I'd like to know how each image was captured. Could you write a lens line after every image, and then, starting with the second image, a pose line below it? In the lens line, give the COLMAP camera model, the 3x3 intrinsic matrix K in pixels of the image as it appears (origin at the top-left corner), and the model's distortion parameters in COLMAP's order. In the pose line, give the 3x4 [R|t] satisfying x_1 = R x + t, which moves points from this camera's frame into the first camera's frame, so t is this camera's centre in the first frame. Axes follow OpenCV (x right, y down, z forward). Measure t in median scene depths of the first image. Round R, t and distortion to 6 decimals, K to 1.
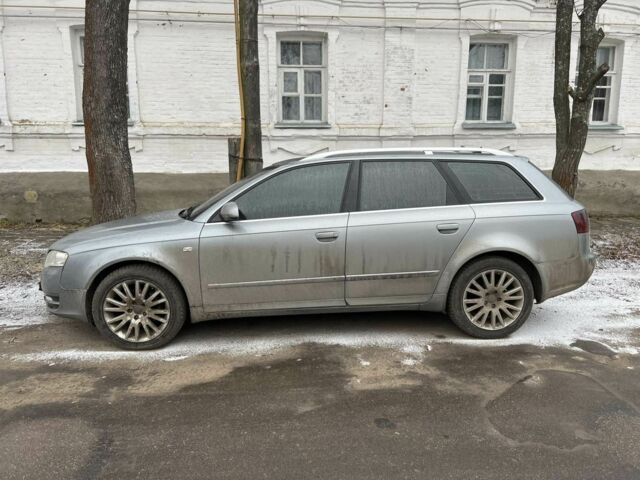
lens RADIAL K [[467.7, 0, 320.0], [0, 467.7, 240.0], [0, 0, 1]] dist [0.009443, -0.002700]
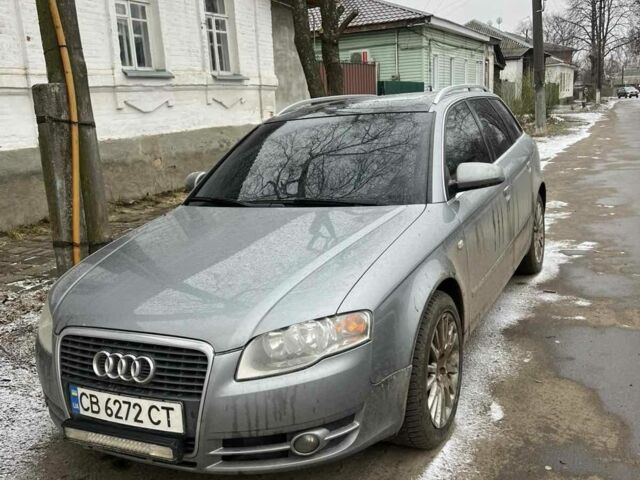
lens RADIAL K [[629.3, 0, 320.0], [0, 629.3, 240.0], [0, 0, 1]] dist [0.005258, -0.005689]
pose [[0.505918, -0.208502, 0.837003, -0.628591], [0.206949, 0.971345, 0.116880, -0.071873], [-0.837389, 0.114085, 0.534570, 0.407772]]
